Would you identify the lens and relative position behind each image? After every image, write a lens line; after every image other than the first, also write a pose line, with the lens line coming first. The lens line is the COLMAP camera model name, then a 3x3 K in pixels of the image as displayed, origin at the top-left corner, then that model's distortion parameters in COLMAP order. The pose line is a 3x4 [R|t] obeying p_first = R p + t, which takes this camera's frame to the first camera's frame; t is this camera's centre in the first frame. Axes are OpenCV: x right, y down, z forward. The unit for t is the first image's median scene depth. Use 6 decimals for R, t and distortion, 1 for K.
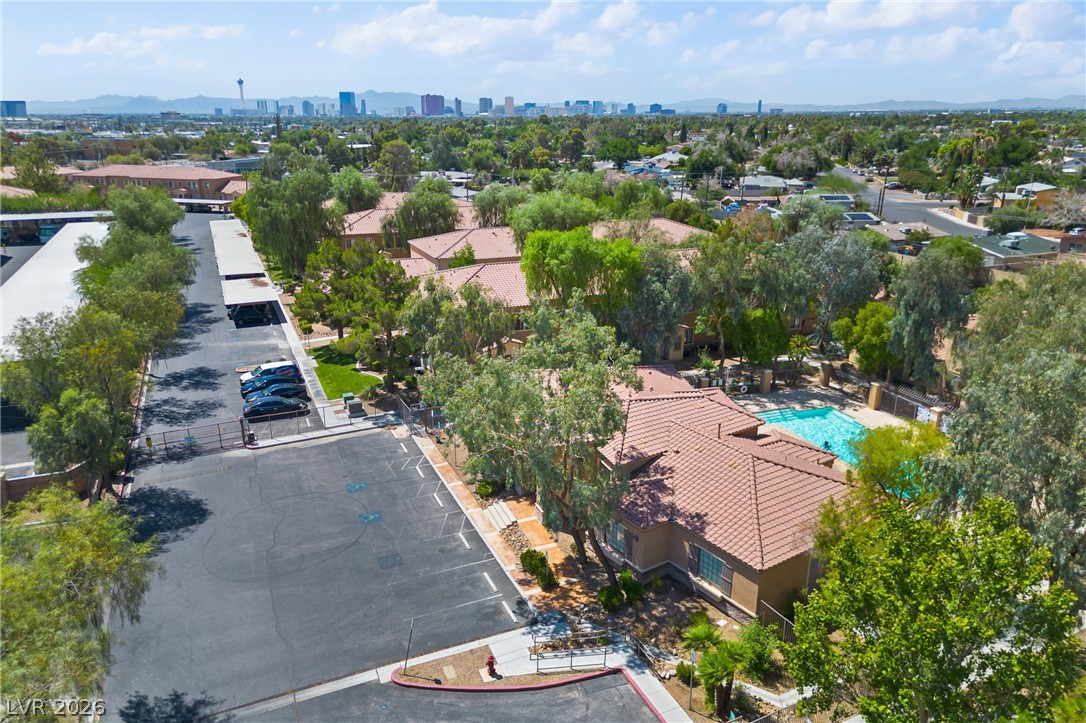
lens RADIAL K [[769.3, 0, 543.0], [0, 769.3, 361.5], [0, 0, 1]] dist [0.077100, -0.082939]
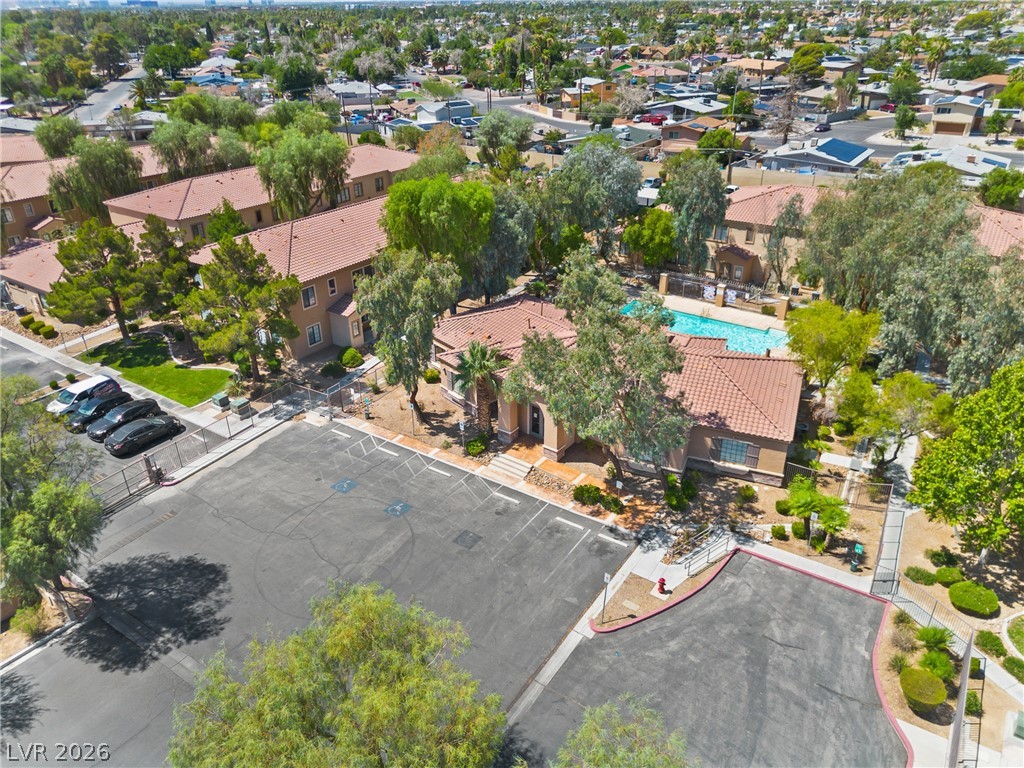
lens RADIAL K [[726.9, 0, 512.0], [0, 726.9, 384.0], [0, 0, 1]] dist [0.060234, -0.059522]
pose [[0.845991, -0.258446, 0.466374, -0.319941], [0.177976, 0.961384, 0.209917, -0.078845], [-0.502617, -0.094584, 0.859319, 0.091582]]
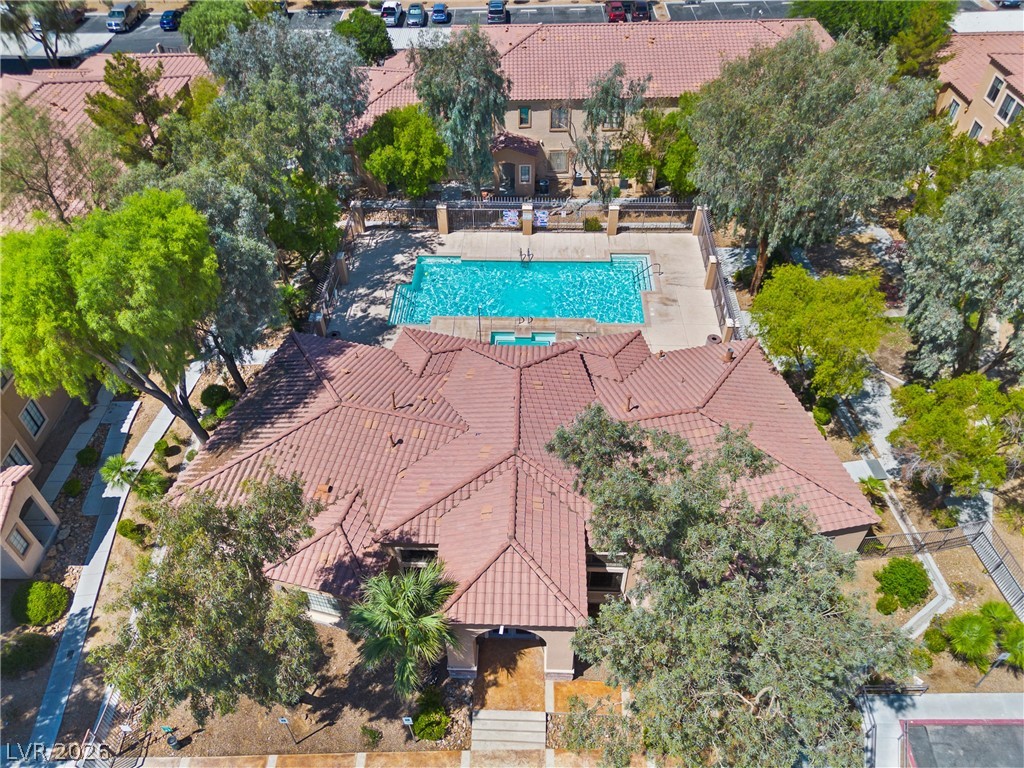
lens RADIAL K [[726.9, 0, 512.0], [0, 726.9, 384.0], [0, 0, 1]] dist [0.060234, -0.059522]
pose [[0.393344, -0.649887, 0.650329, -0.168045], [0.294808, 0.759152, 0.580325, -0.231447], [-0.870844, -0.036545, 0.490200, 0.462347]]
